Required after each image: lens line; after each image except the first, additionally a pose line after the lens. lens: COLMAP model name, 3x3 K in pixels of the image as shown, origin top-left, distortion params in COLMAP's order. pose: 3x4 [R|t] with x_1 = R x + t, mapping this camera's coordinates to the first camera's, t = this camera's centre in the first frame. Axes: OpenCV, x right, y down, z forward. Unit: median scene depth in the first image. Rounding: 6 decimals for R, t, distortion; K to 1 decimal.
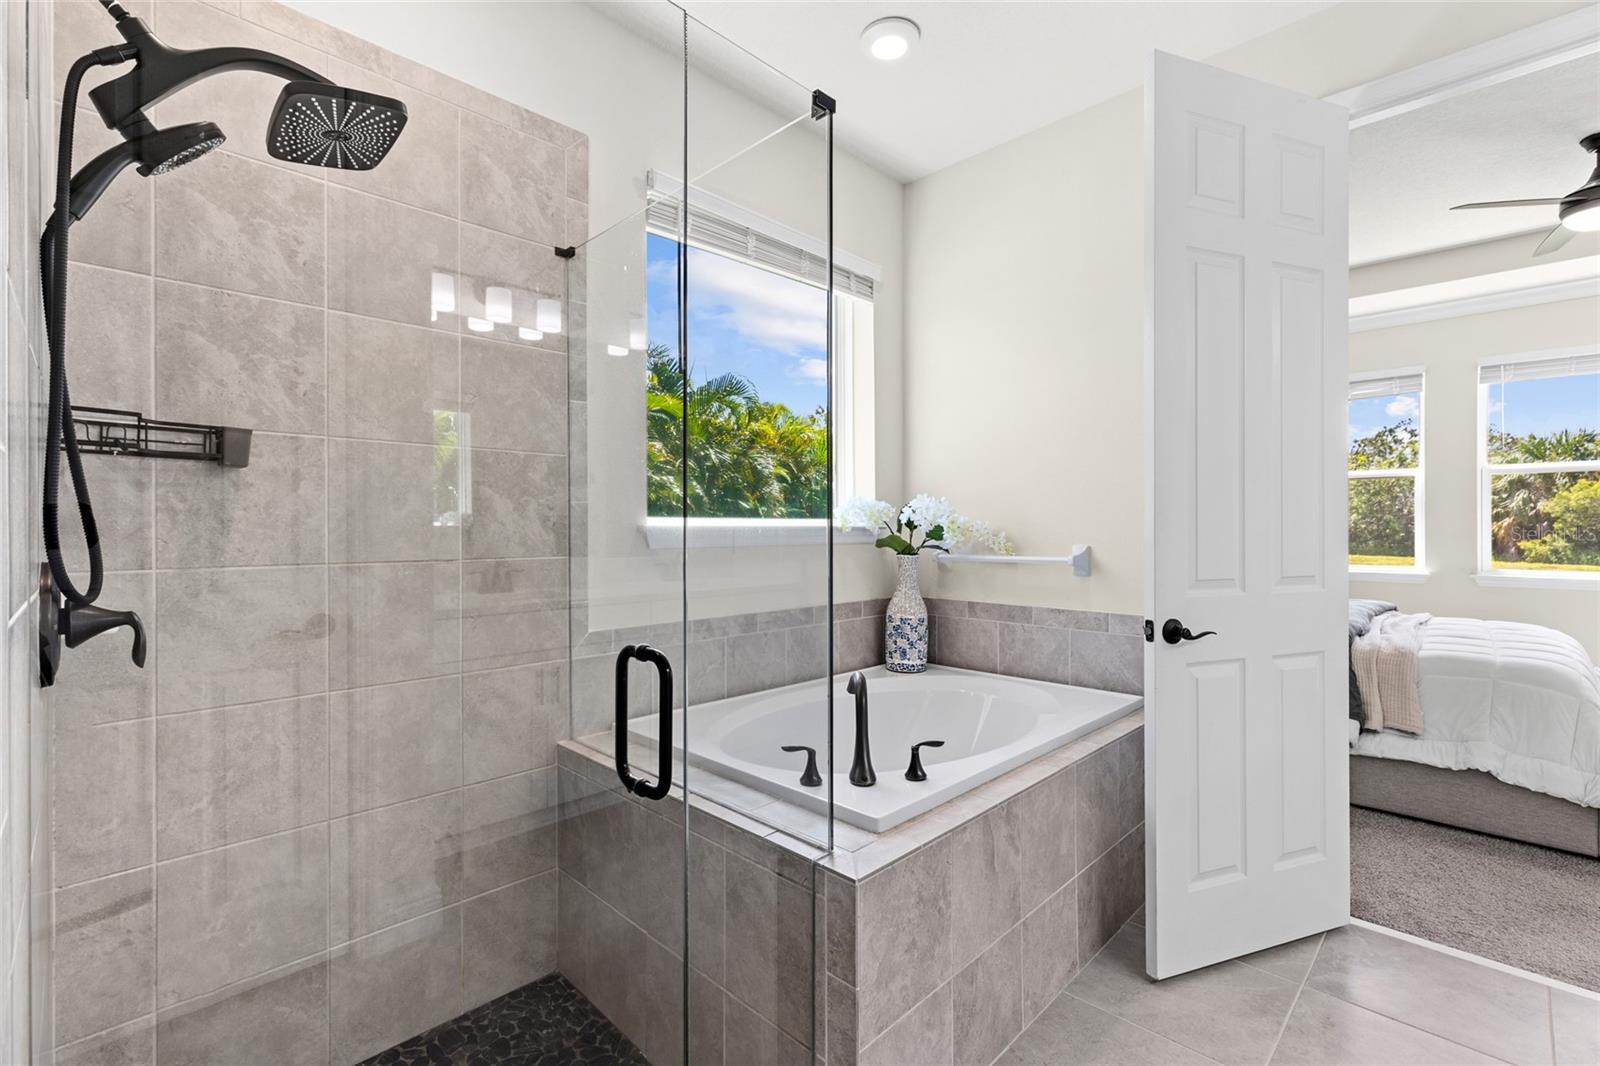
lens RADIAL K [[708.1, 0, 800.0], [0, 708.1, 533.0], [0, 0, 1]] dist [0.001274, 0.000029]
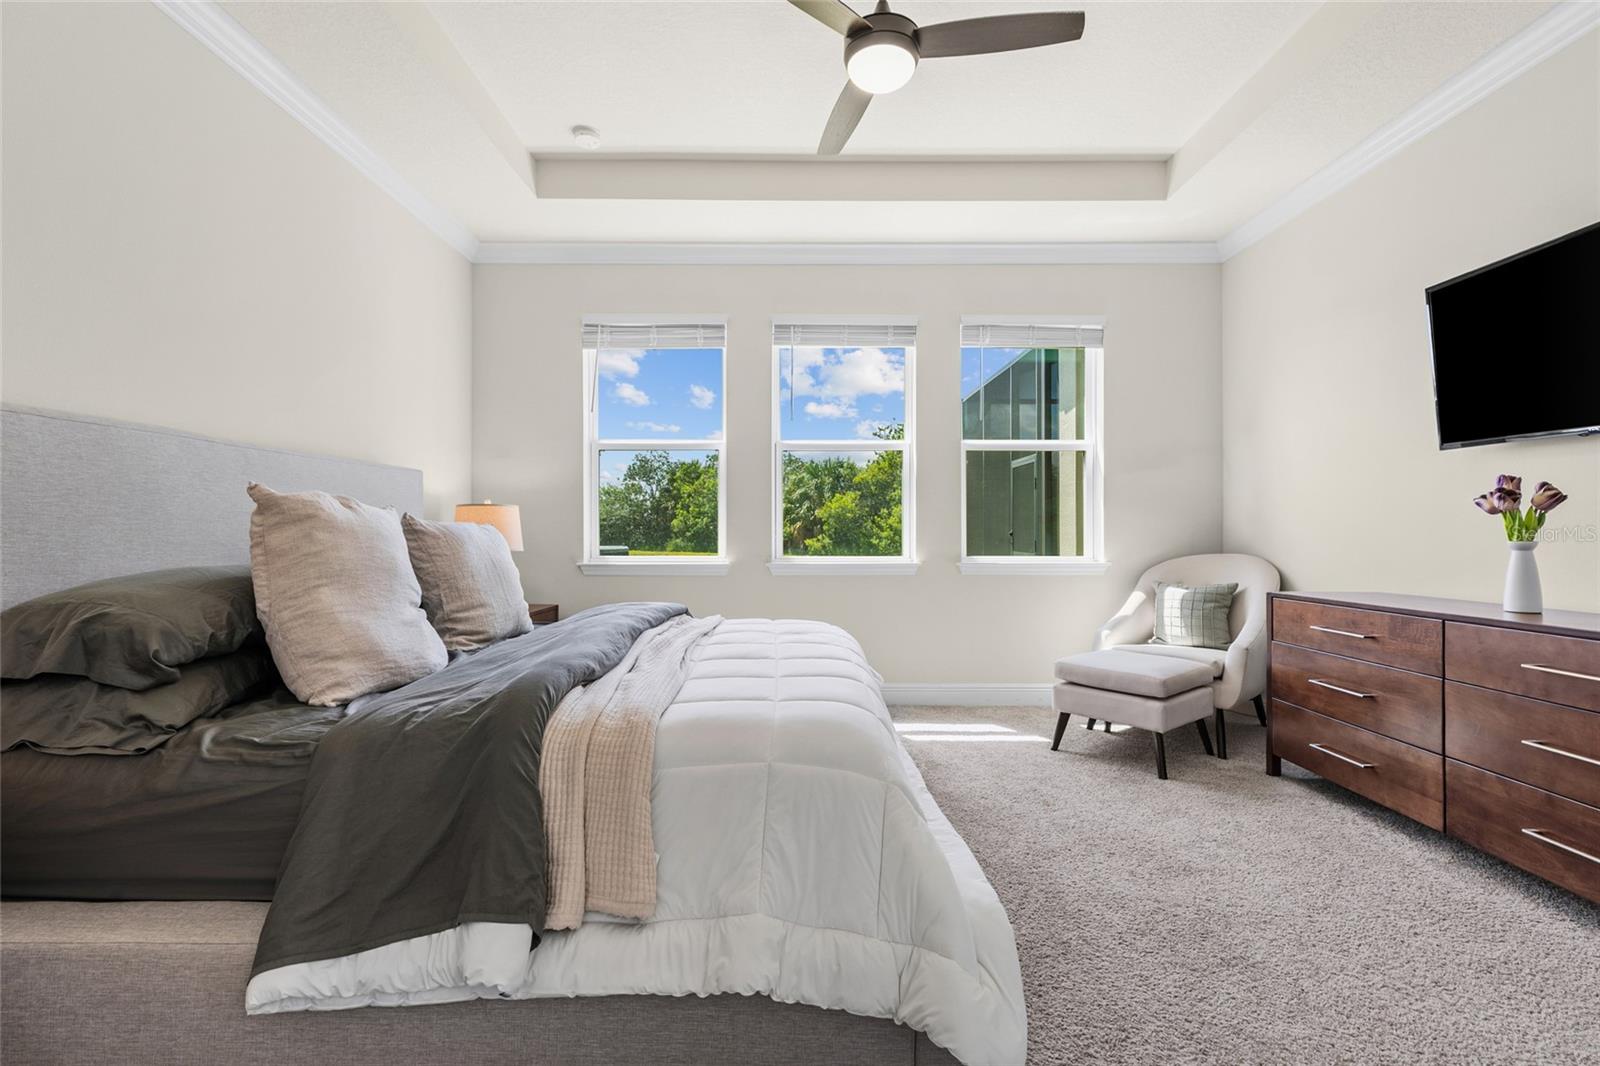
lens RADIAL K [[729.1, 0, 800.2], [0, 729.1, 544.7], [0, 0, 1]] dist [0.003145, 0.000699]
pose [[0.706937, -0.009252, 0.707216, 0.371327], [0.000115, 0.999916, 0.012965, 0.026921], [-0.707276, -0.009084, 0.706879, 0.365754]]
